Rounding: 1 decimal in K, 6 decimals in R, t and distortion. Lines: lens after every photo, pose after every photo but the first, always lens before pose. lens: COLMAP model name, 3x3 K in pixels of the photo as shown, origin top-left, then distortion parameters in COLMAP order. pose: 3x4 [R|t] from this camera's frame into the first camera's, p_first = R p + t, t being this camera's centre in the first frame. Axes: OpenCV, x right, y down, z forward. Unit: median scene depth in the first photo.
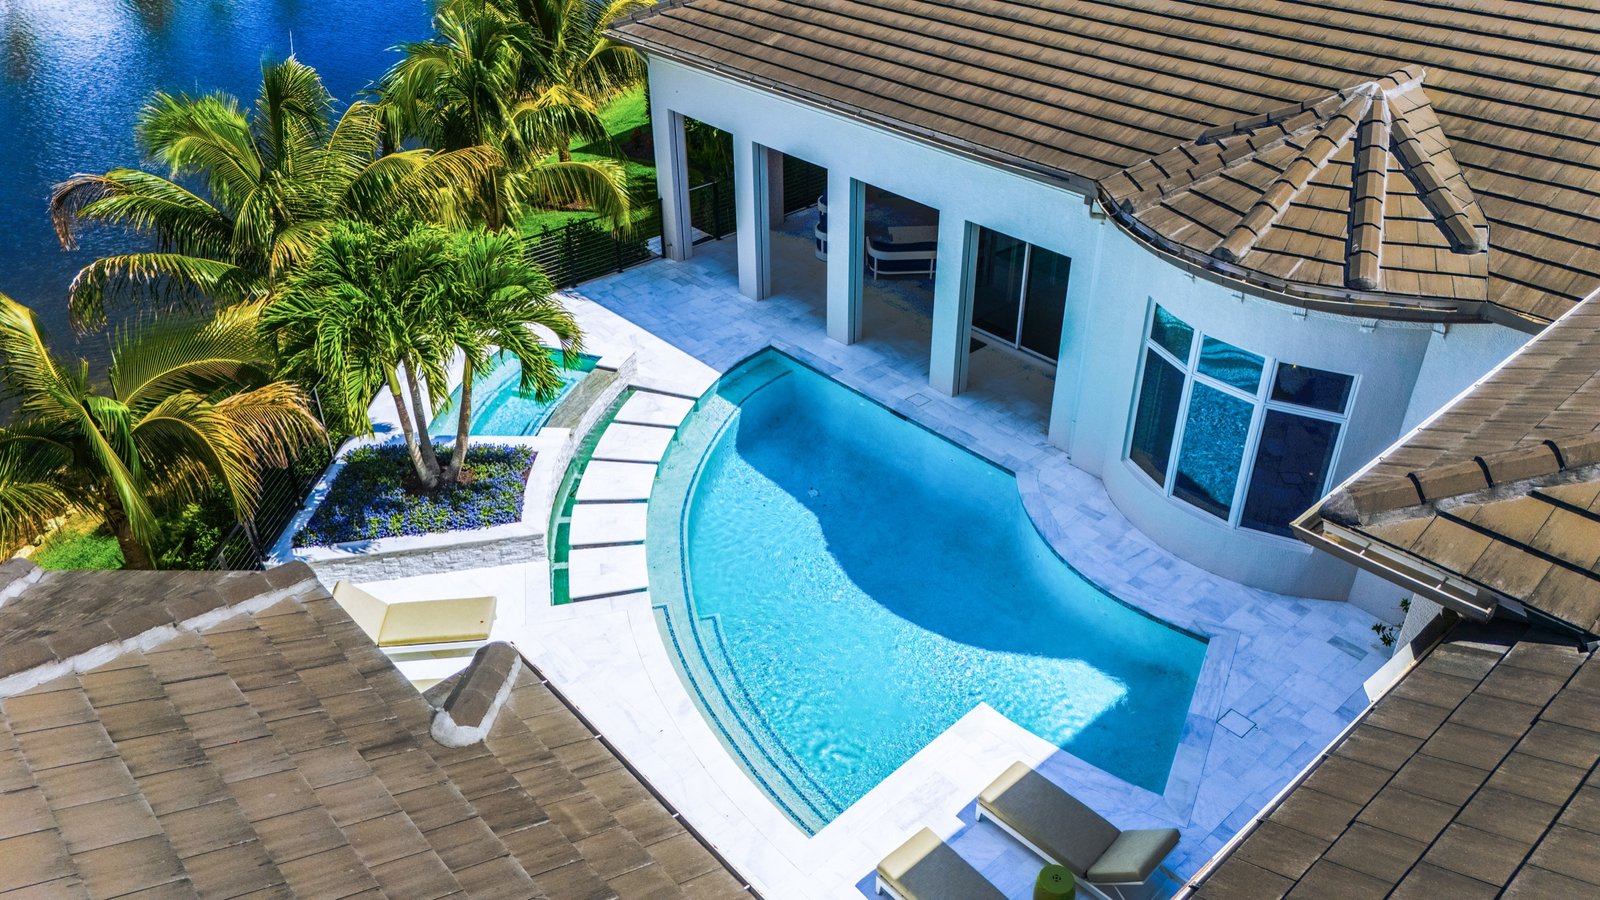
lens RADIAL K [[1195.8, 0, 800.0], [0, 1195.8, 450.0], [0, 0, 1]] dist [0.003470, 0.001705]
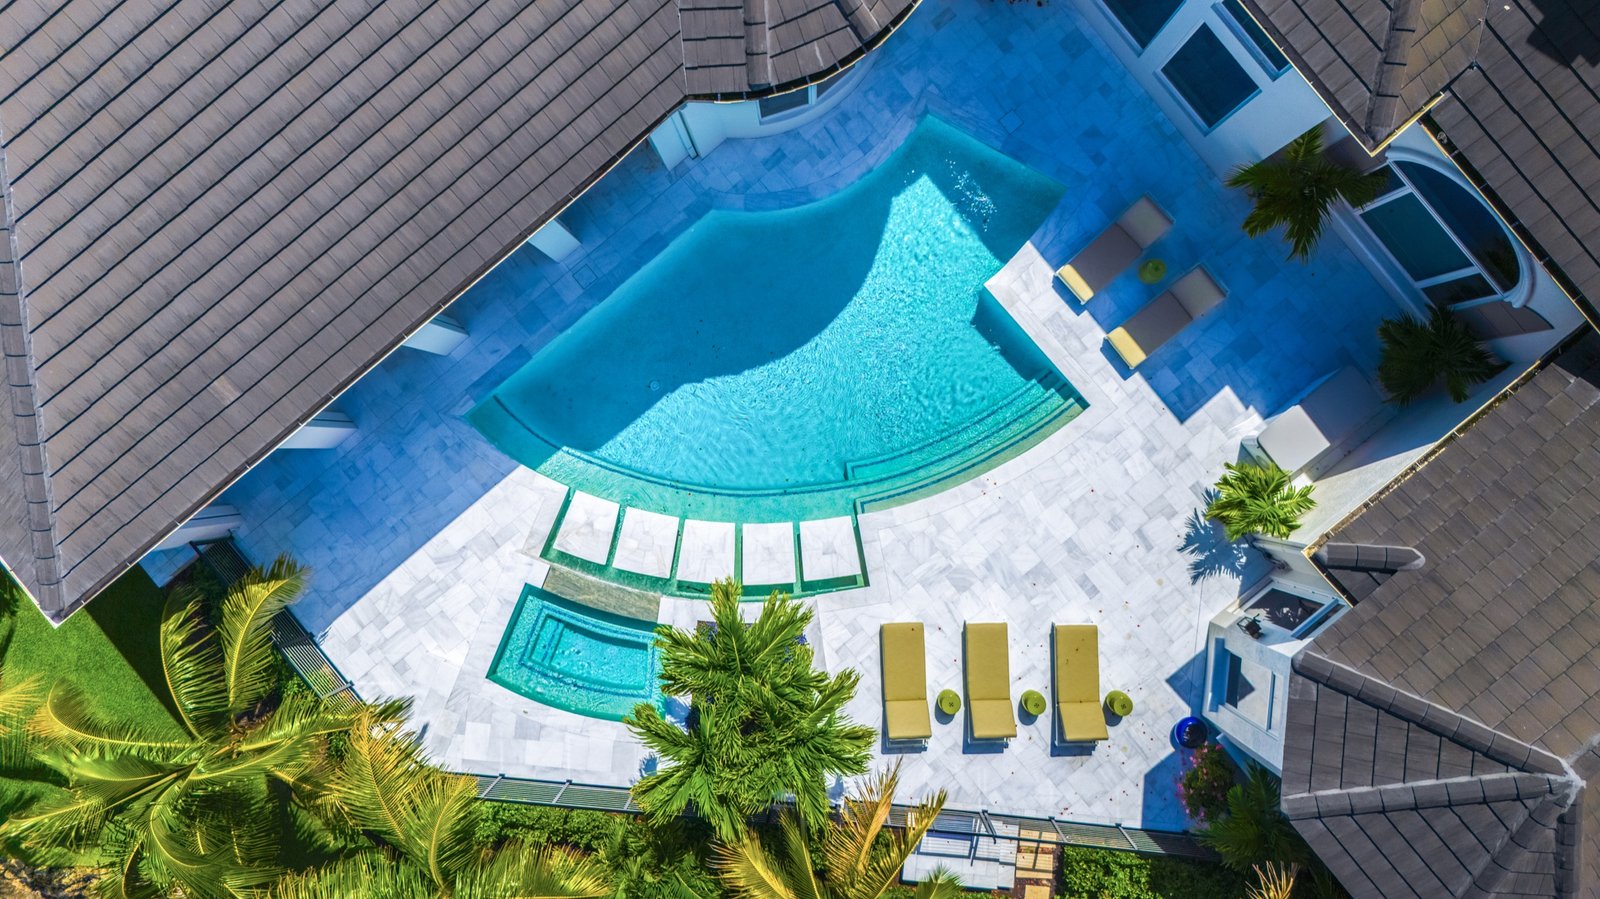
lens RADIAL K [[1195.8, 0, 800.0], [0, 1195.8, 449.5], [0, 0, 1]] dist [0.003470, 0.001705]
pose [[0.040837, -0.999117, 0.009835, -0.060027], [0.558379, 0.030983, 0.829007, -0.886954], [-0.828580, -0.028362, 0.559151, 0.275587]]
